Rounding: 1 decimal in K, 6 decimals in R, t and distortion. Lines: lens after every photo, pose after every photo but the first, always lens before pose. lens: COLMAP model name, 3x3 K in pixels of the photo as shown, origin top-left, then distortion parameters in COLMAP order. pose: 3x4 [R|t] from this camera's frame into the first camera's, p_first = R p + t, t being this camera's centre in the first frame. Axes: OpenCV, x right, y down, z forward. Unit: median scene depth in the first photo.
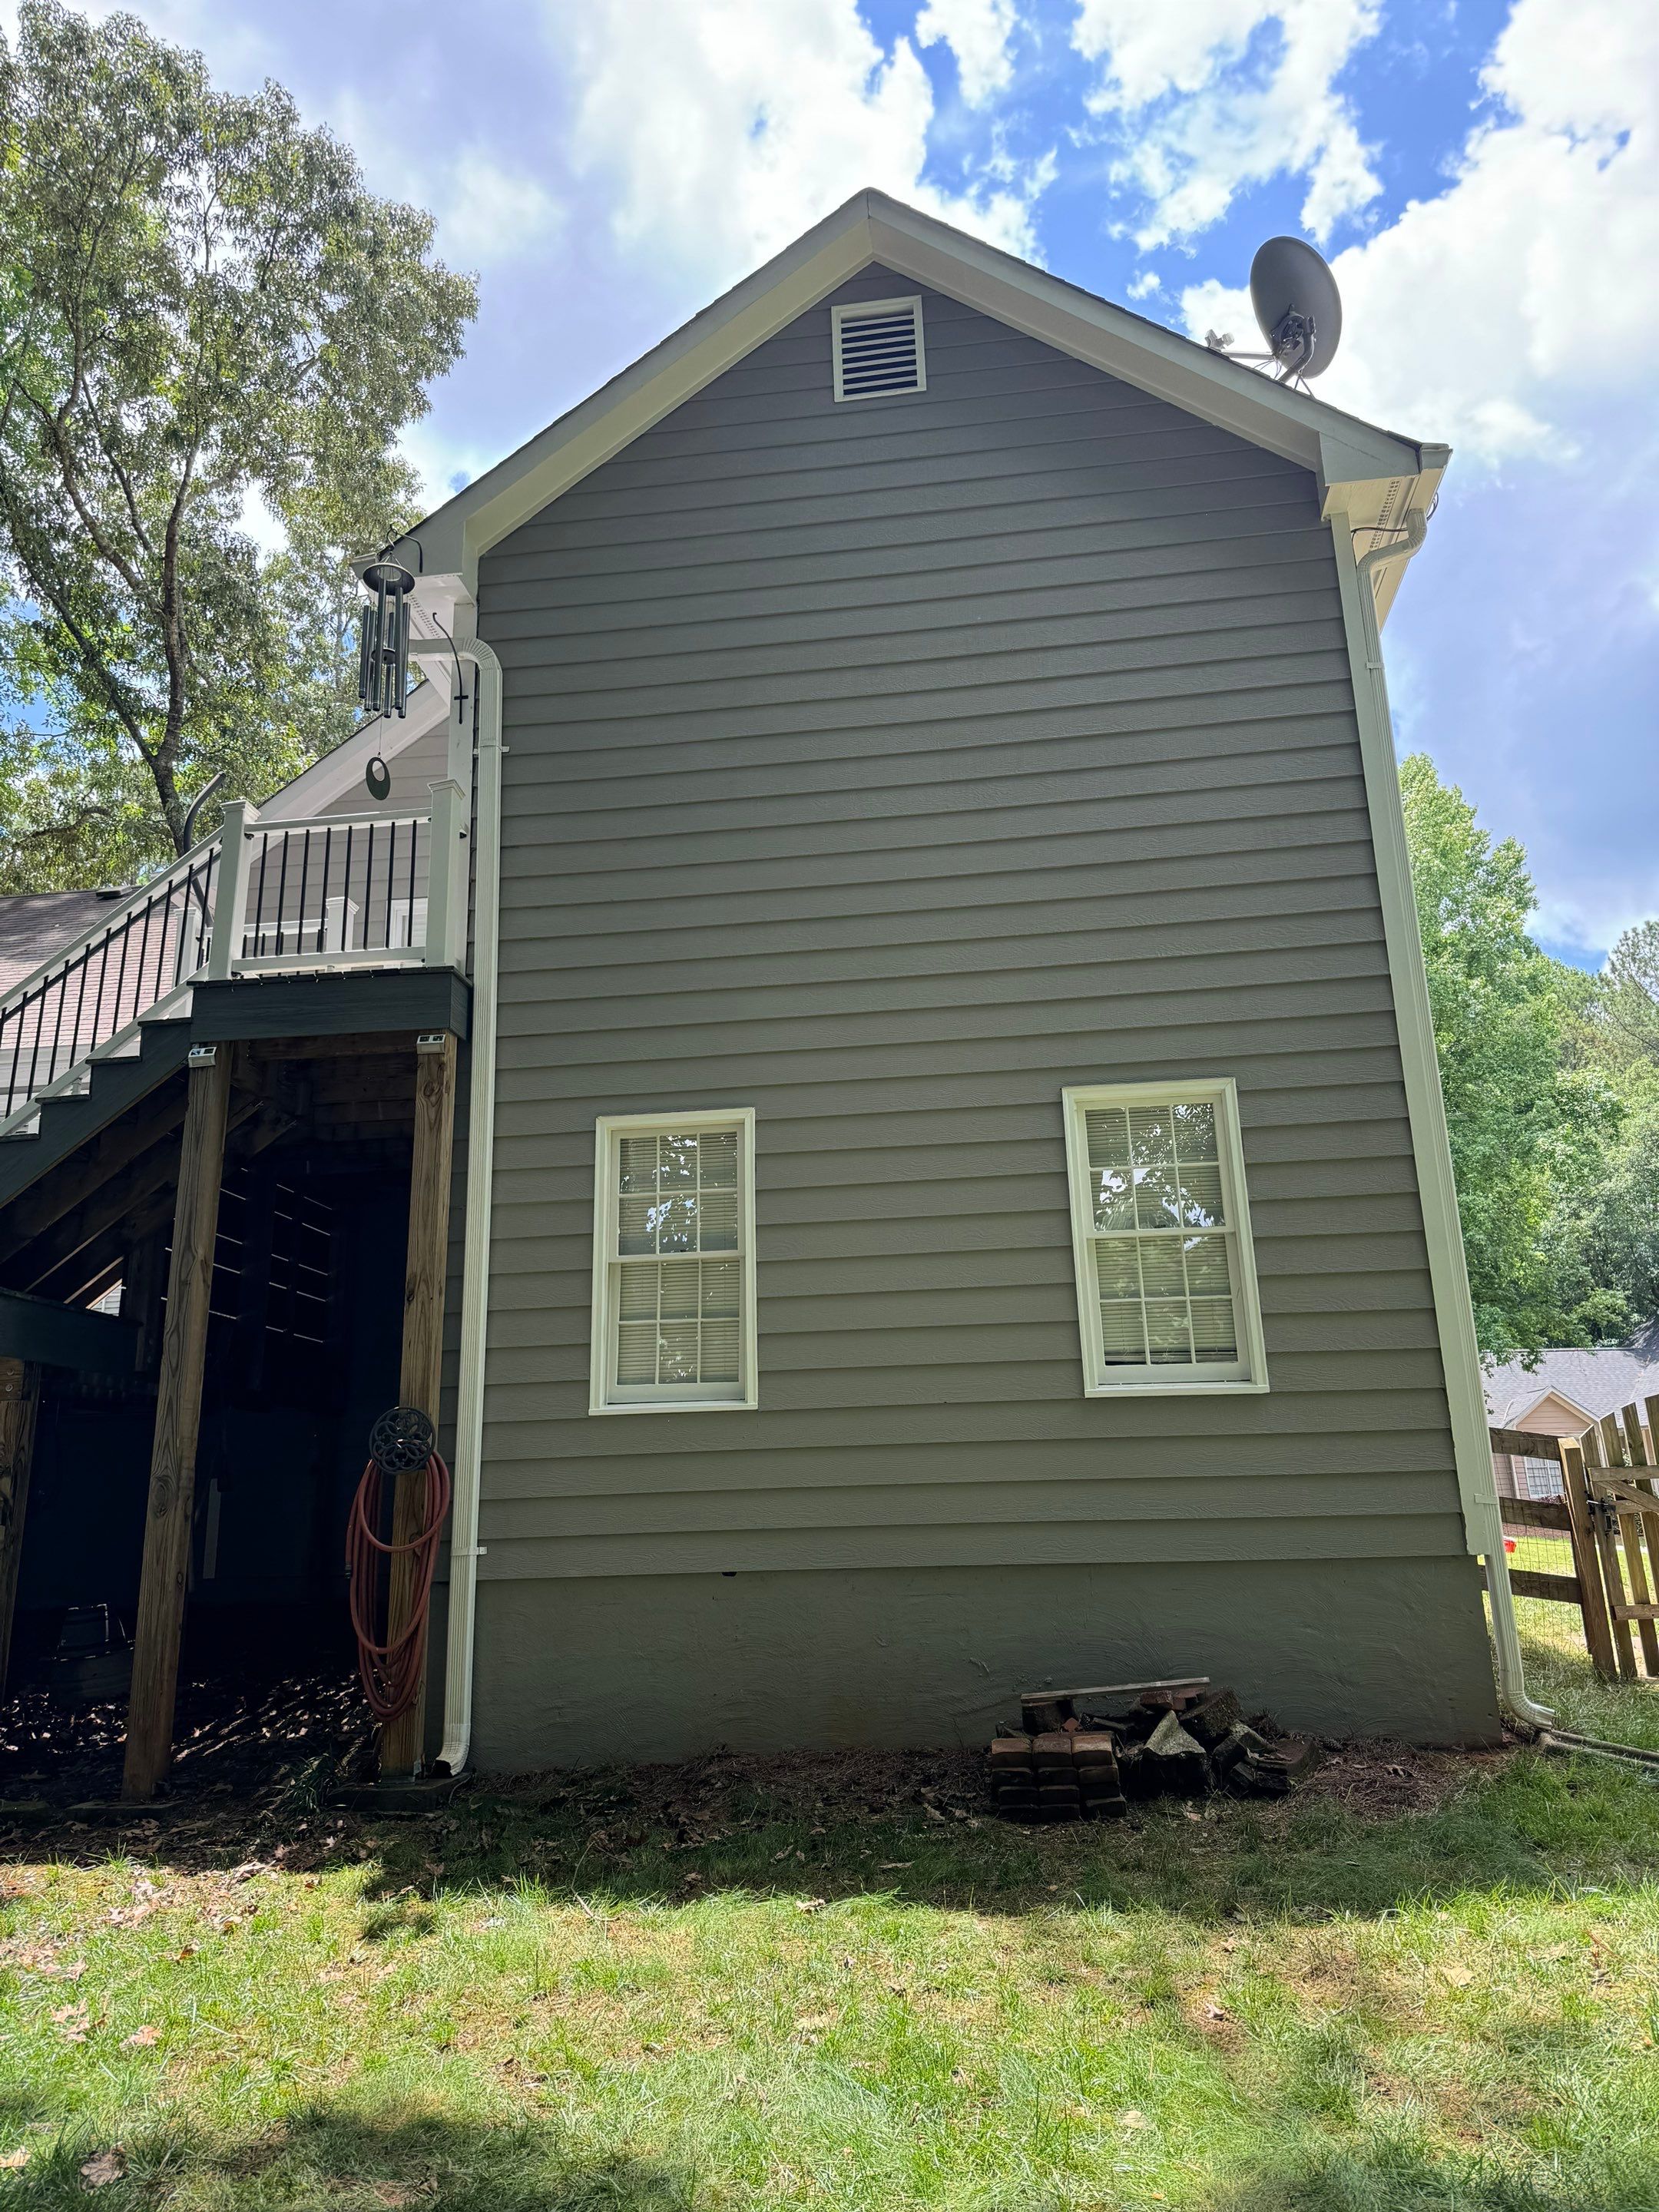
lens RADIAL K [[1547.8, 0, 846.5], [0, 1547.8, 1121.6], [0, 0, 1]] dist [0.036846, -0.041795]
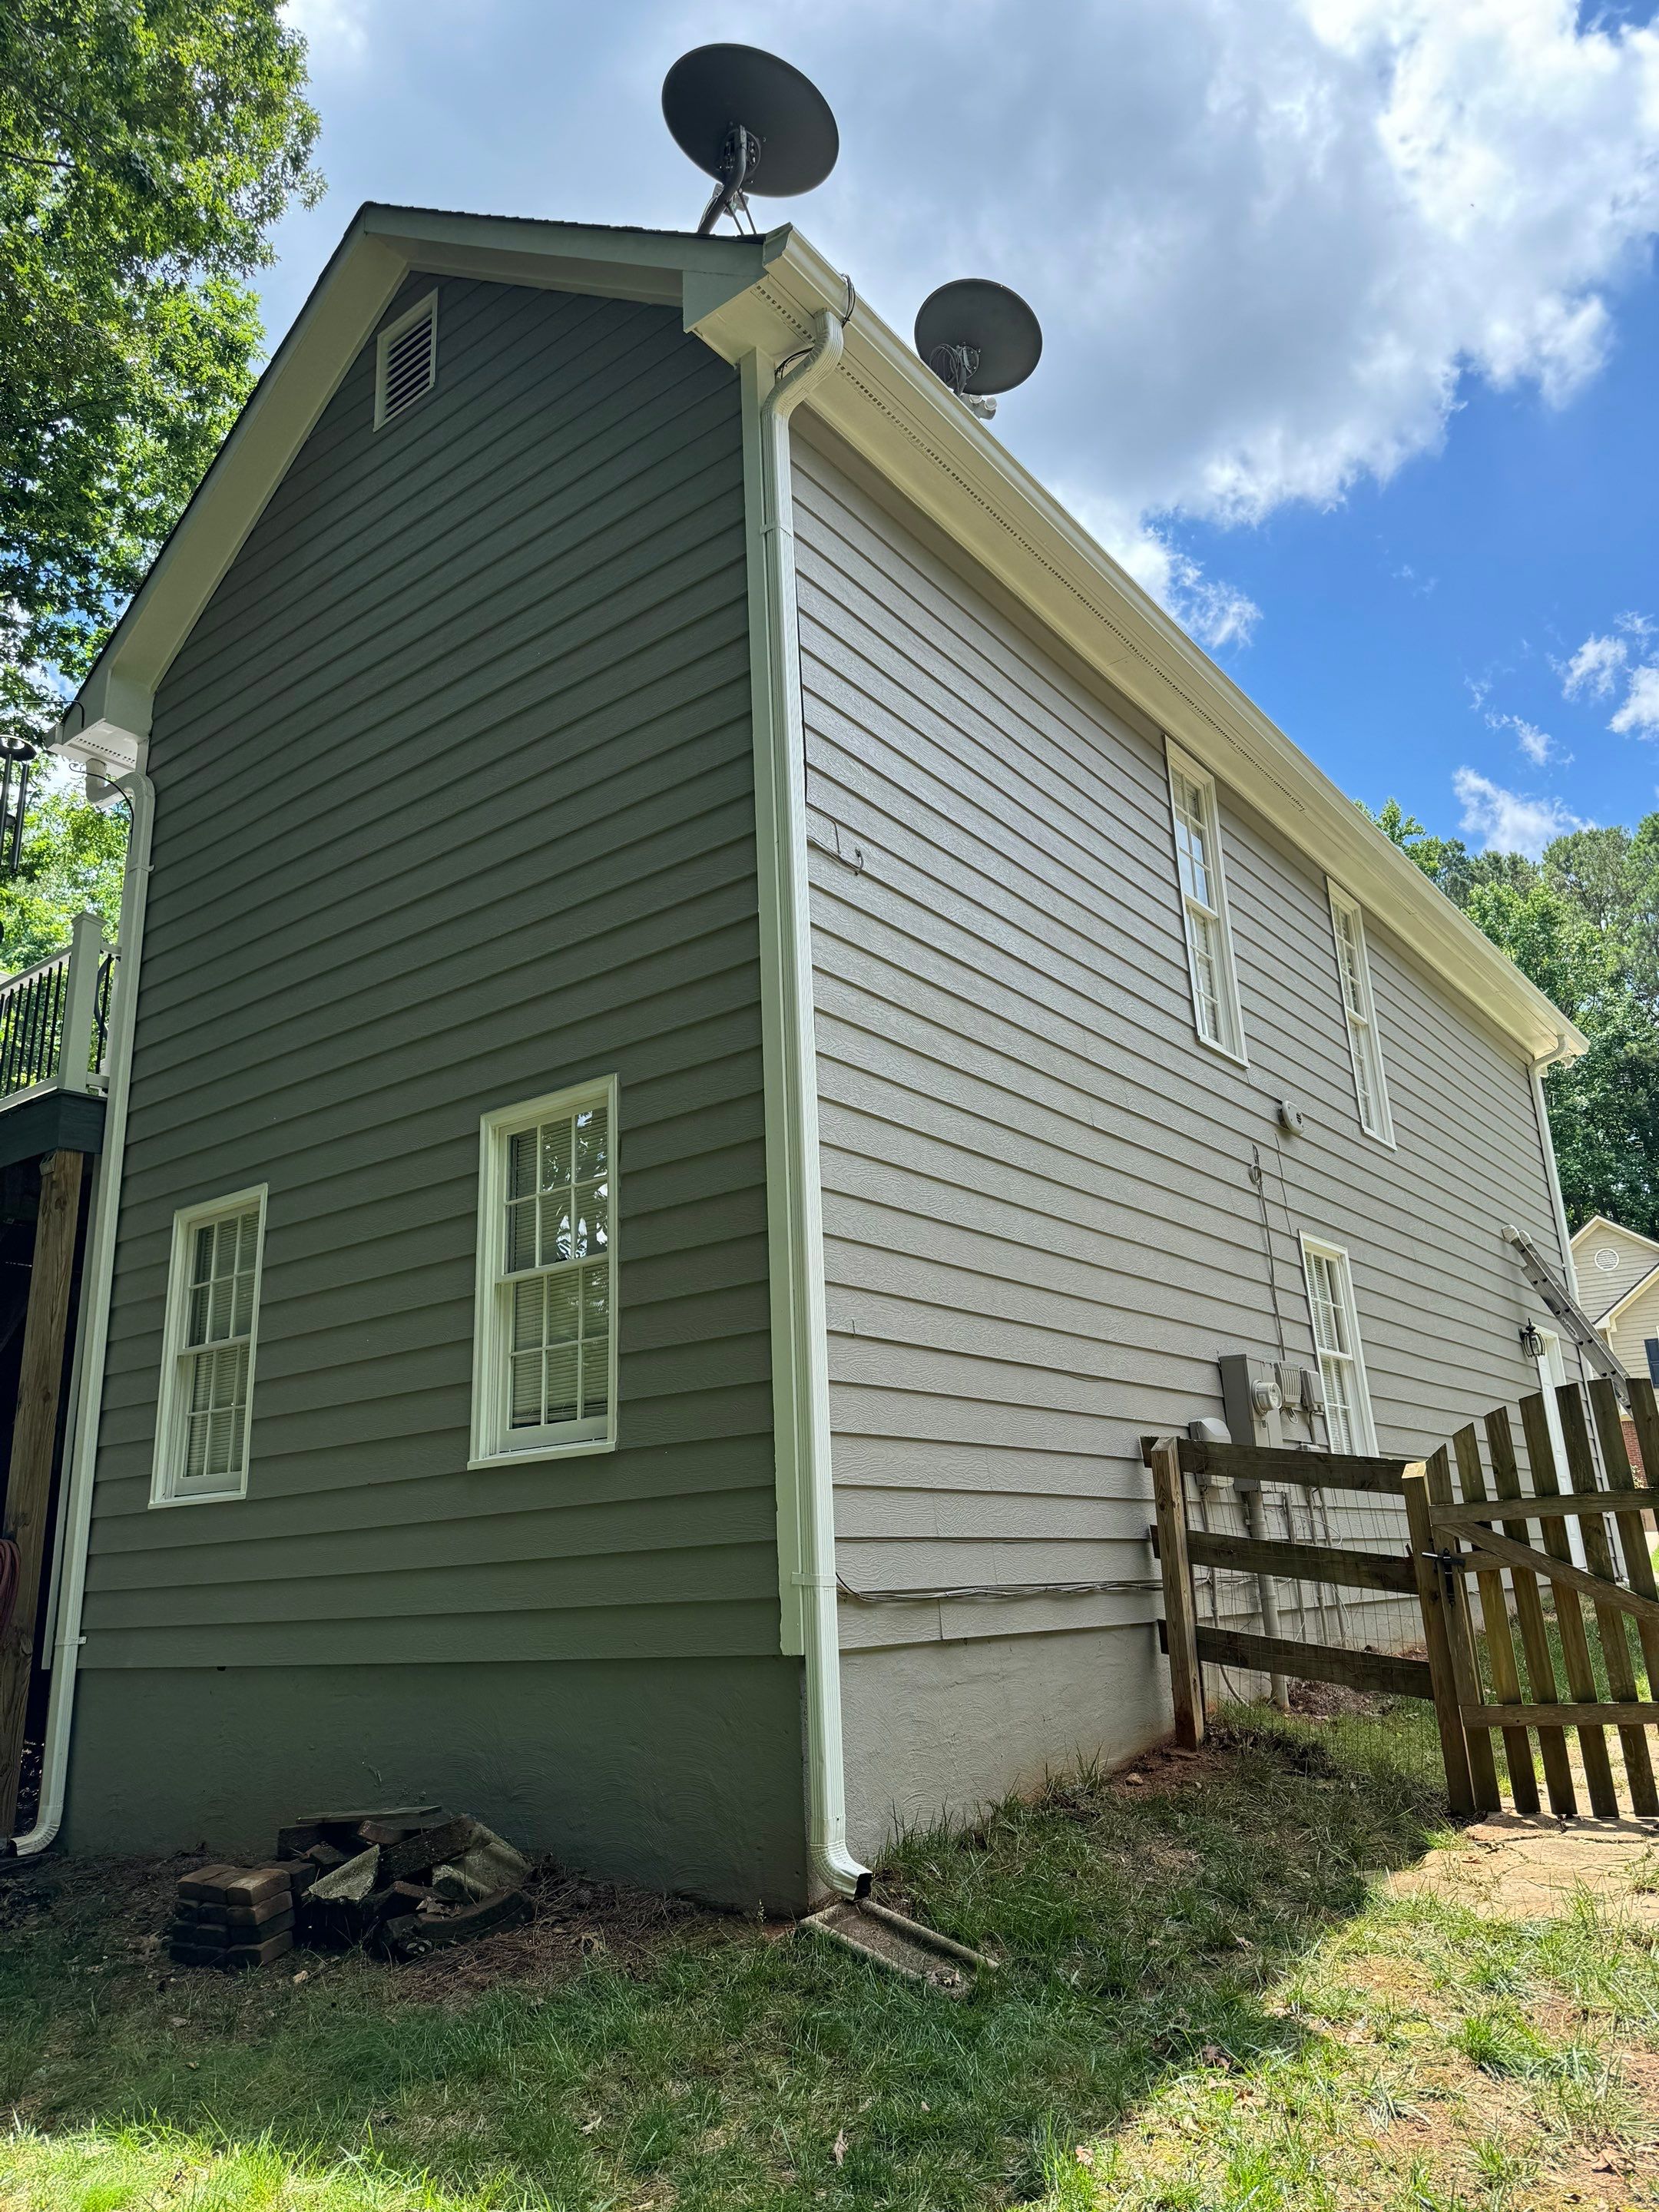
lens RADIAL K [[1591.2, 0, 781.7], [0, 1591.2, 1117.0], [0, 0, 1]] dist [0.012144, -0.007593]
pose [[0.860879, -0.156083, -0.484279, 0.650915], [0.152095, 0.987209, -0.047805, 0.043830], [0.485546, -0.032502, 0.873607, 0.261168]]
